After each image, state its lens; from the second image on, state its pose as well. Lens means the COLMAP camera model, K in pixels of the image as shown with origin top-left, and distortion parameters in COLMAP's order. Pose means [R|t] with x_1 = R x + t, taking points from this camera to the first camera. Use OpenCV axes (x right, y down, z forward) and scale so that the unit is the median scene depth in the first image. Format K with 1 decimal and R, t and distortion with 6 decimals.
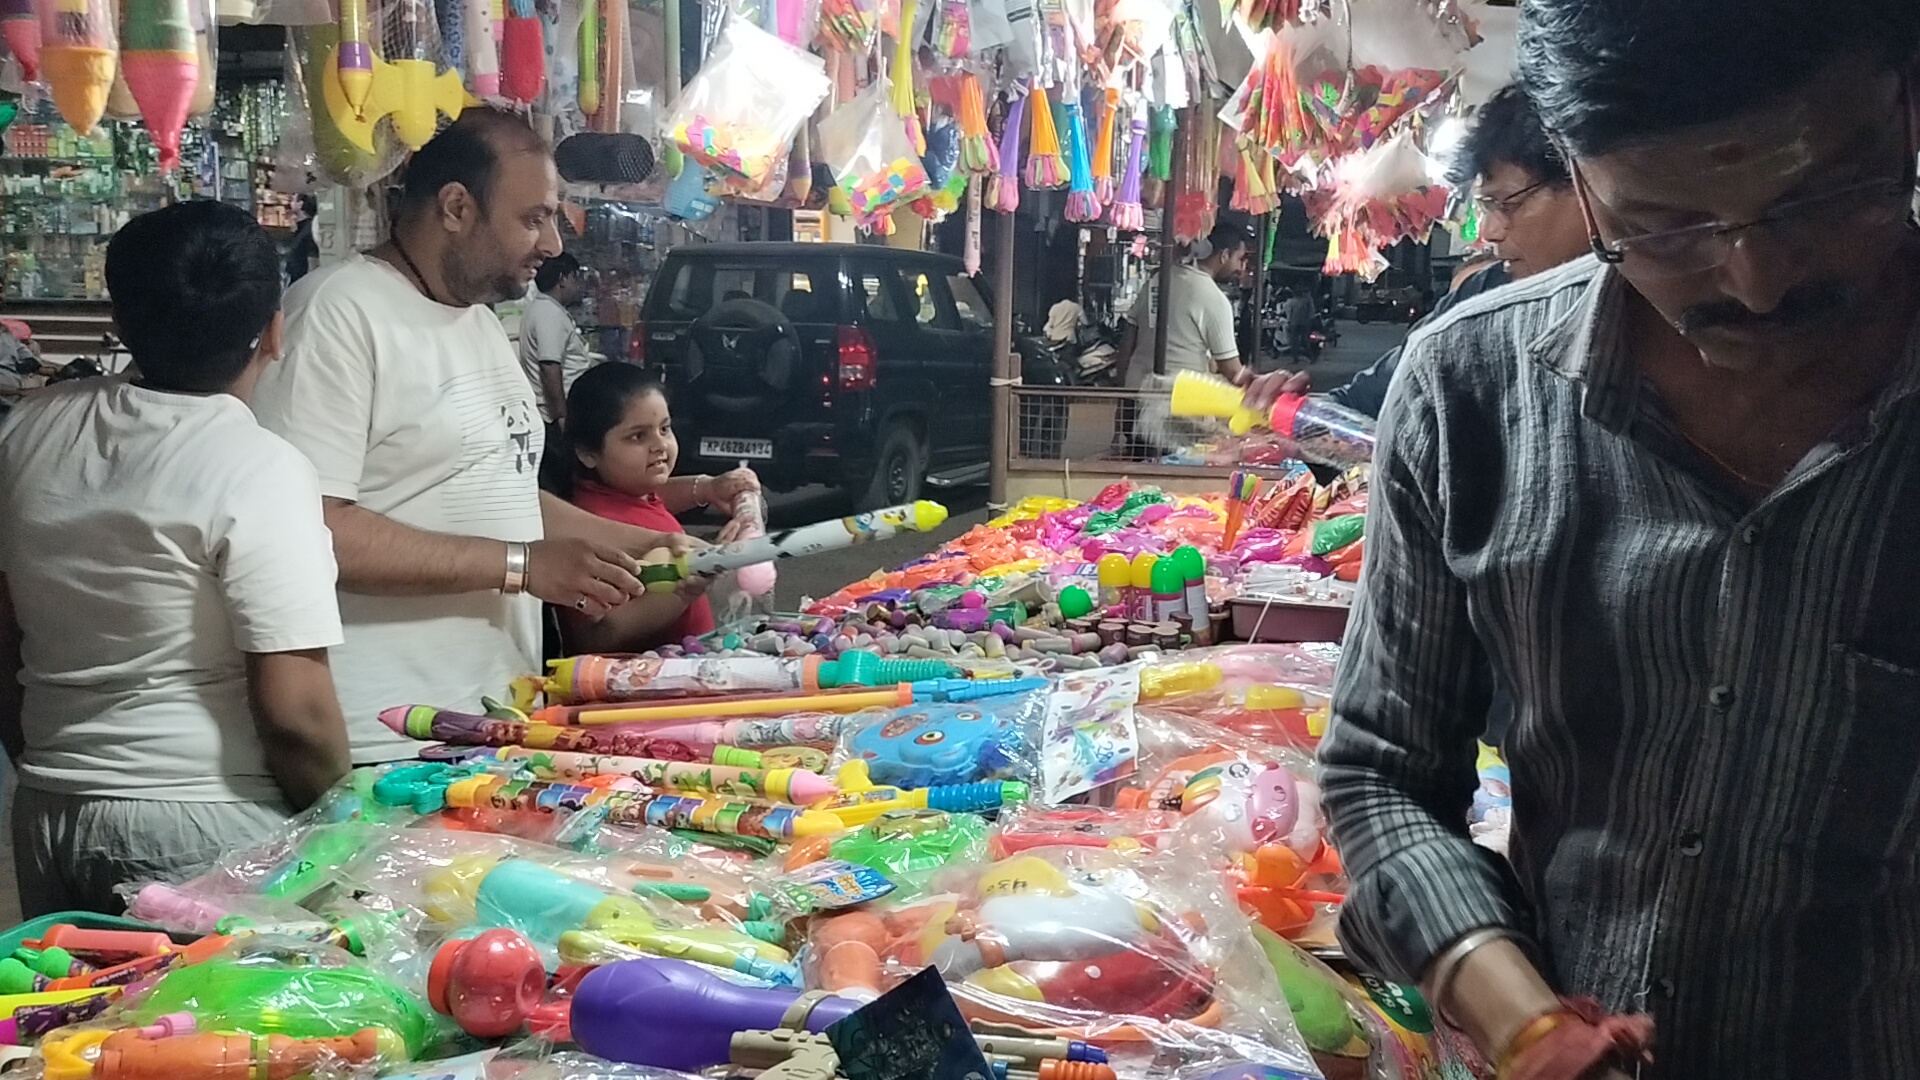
lens RADIAL K [[1671.0, 0, 959.5], [0, 1671.0, 528.5], [0, 0, 1]] dist [0.078456, -0.154580]
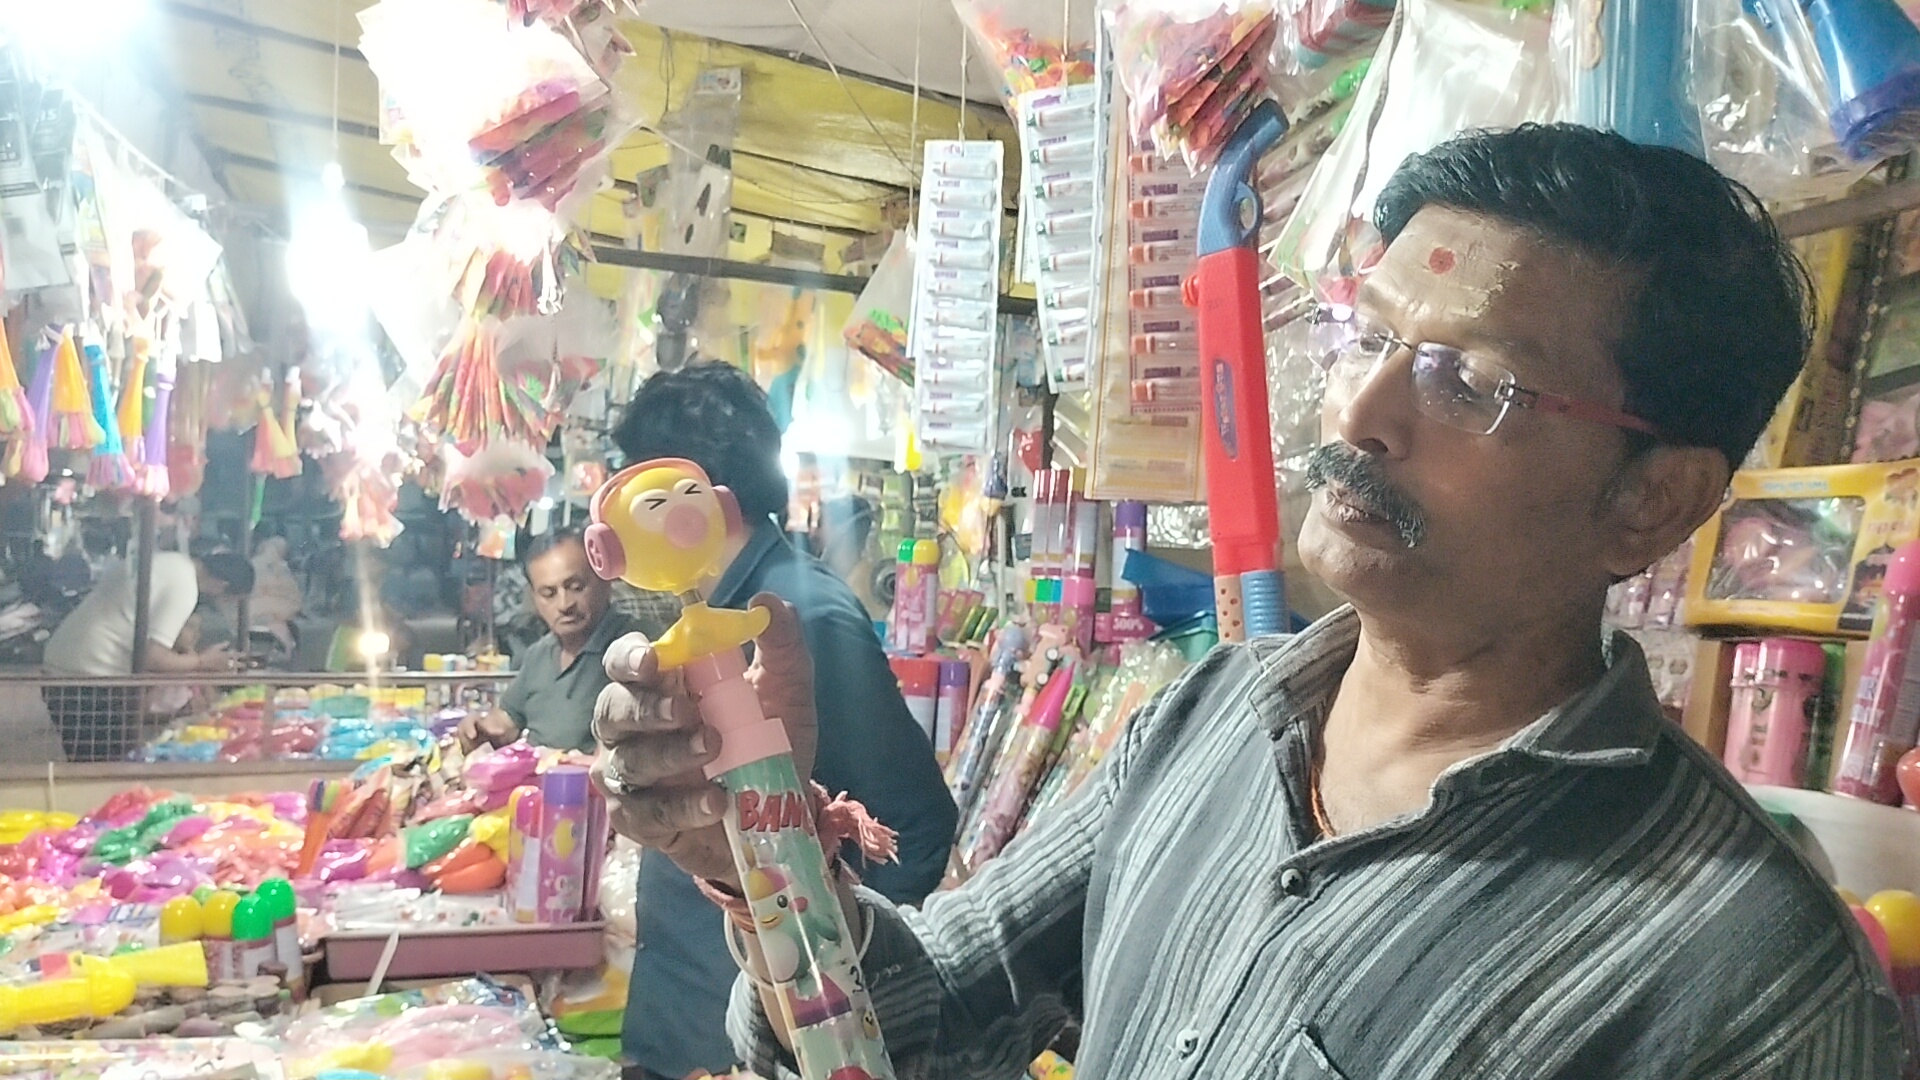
lens RADIAL K [[1680.6, 0, 955.1], [0, 1680.6, 519.7], [0, 0, 1]] dist [0.101570, -0.222595]
pose [[0.828858, 0.015022, 0.559257, -0.052304], [0.070675, 0.988819, -0.131306, -0.027210], [-0.554977, 0.148359, 0.818529, 0.073837]]
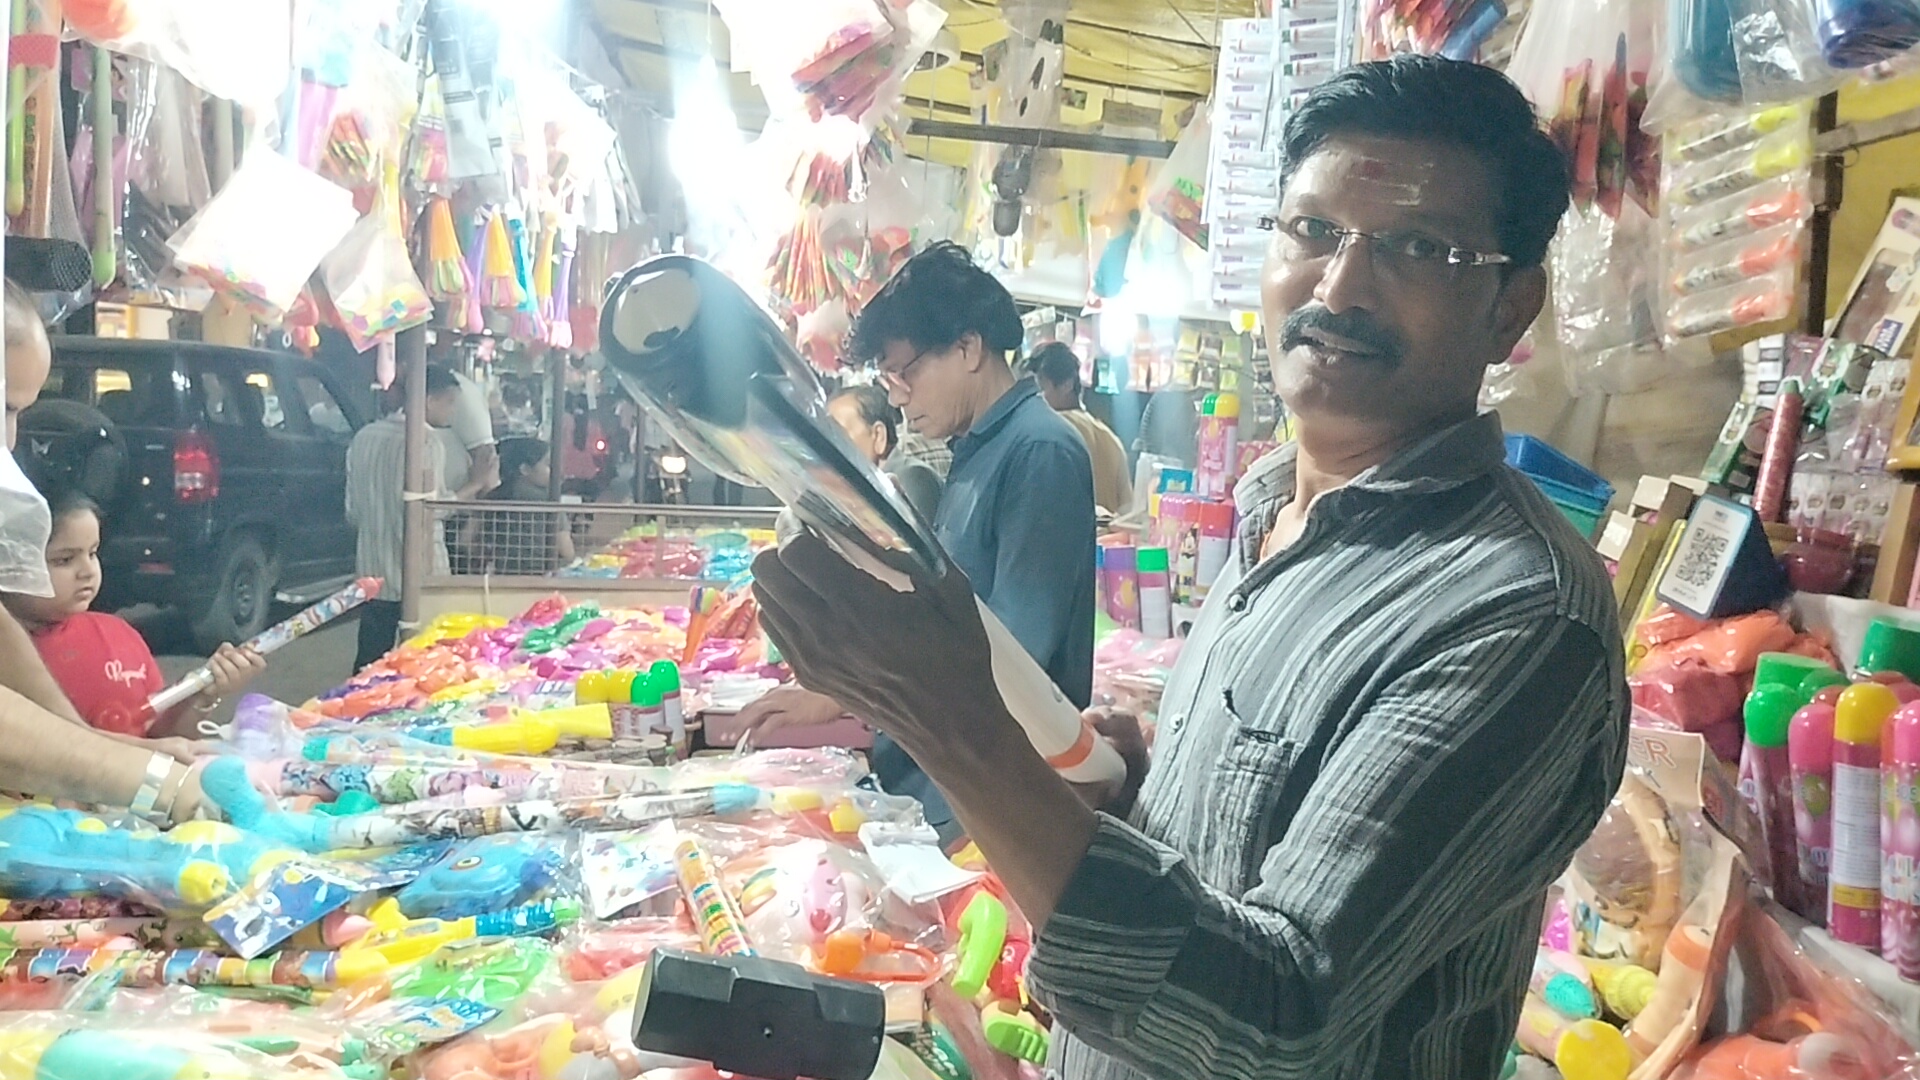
lens RADIAL K [[1681.7, 0, 949.8], [0, 1681.7, 513.2], [0, 0, 1]] dist [0.109950, -0.200571]
pose [[0.929224, -0.006185, 0.369465, -0.073007], [0.032689, 0.997316, -0.065518, -0.005127], [-0.368068, 0.072959, 0.926932, -0.035056]]
